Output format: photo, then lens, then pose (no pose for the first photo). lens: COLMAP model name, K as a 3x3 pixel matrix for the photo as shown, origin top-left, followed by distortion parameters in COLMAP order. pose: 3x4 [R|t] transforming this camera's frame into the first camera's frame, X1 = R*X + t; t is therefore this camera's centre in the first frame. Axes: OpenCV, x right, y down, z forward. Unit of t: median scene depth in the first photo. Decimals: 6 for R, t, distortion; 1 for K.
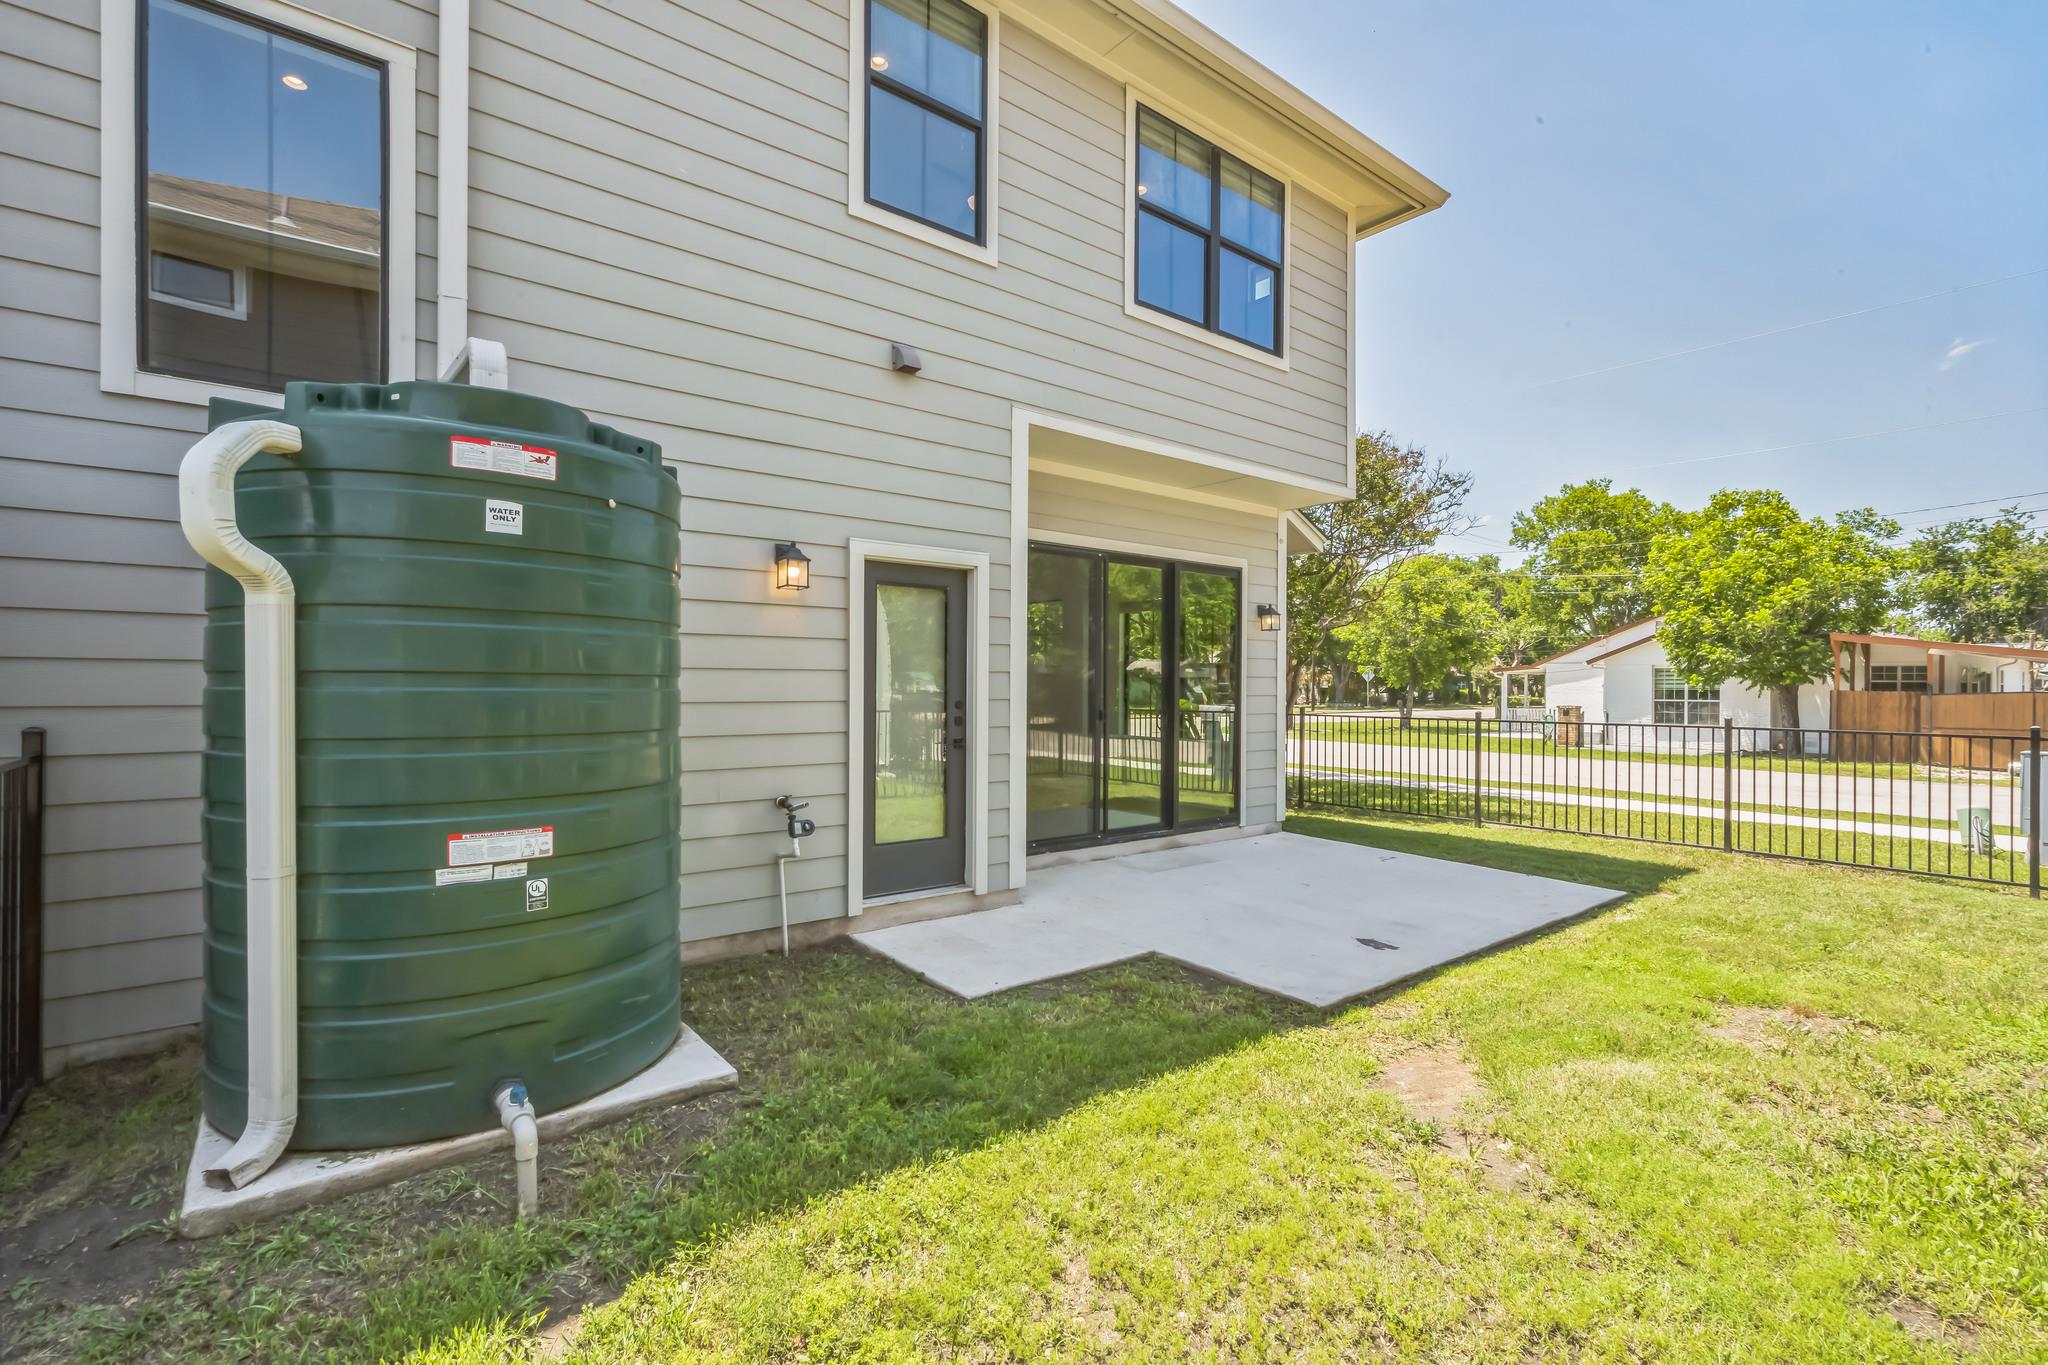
lens RADIAL K [[931.0, 0, 1028.0], [0, 931.0, 681.7], [0, 0, 1]] dist [-0.002051, -0.000297]
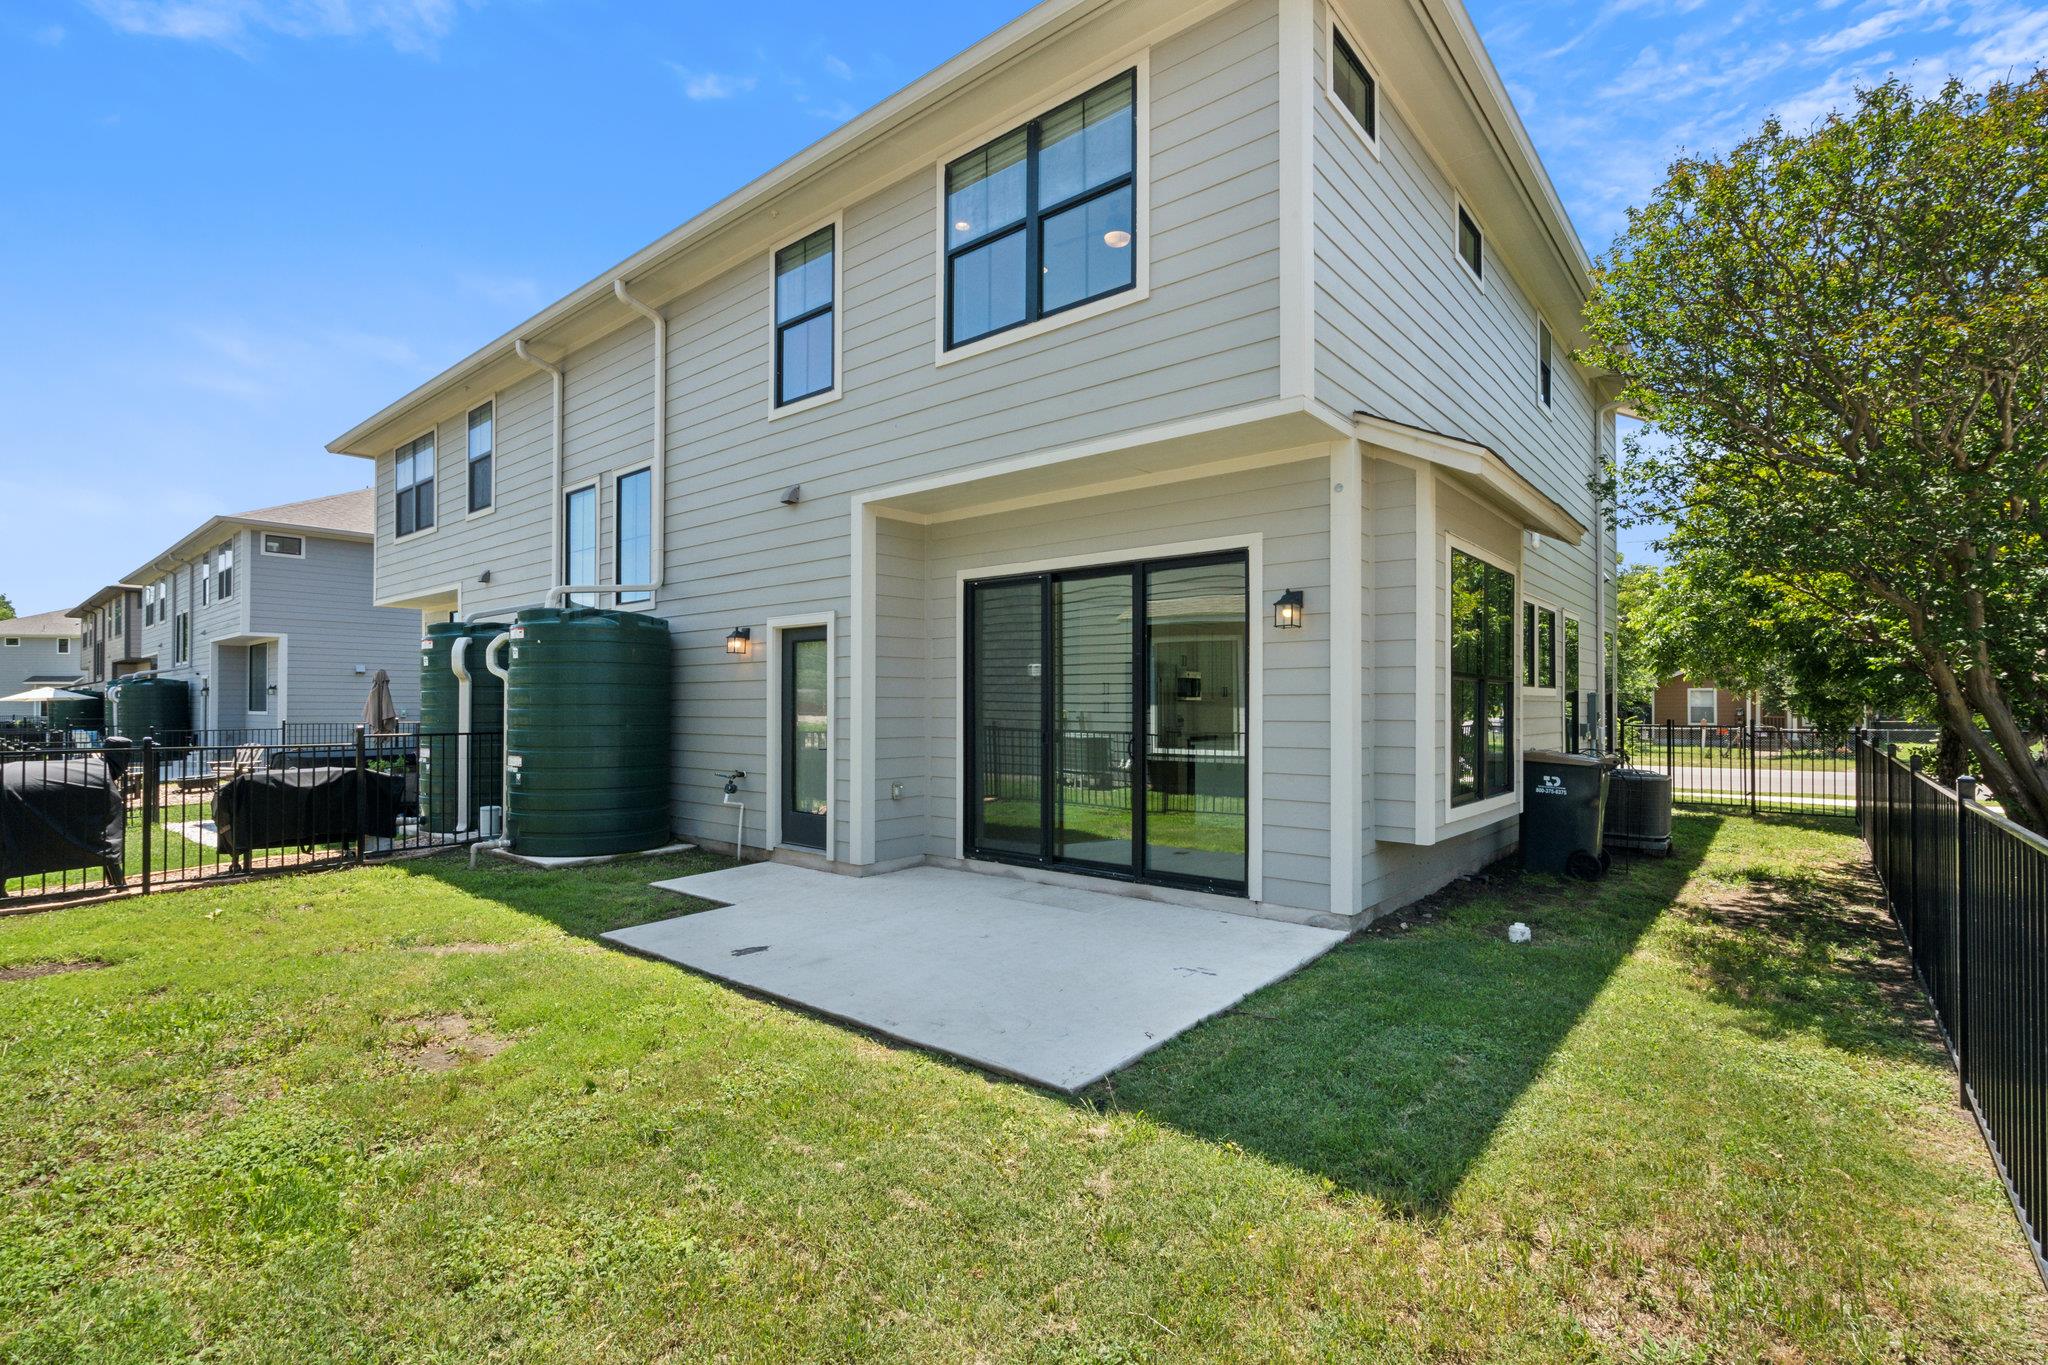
lens RADIAL K [[931.0, 0, 1026.3], [0, 931.0, 695.5], [0, 0, 1]] dist [-0.002051, -0.000297]
pose [[0.196496, -0.014636, -0.980395, 1.112385], [-0.000744, 0.999886, -0.015076, 0.004039], [0.980504, 0.003691, 0.196463, 0.833773]]
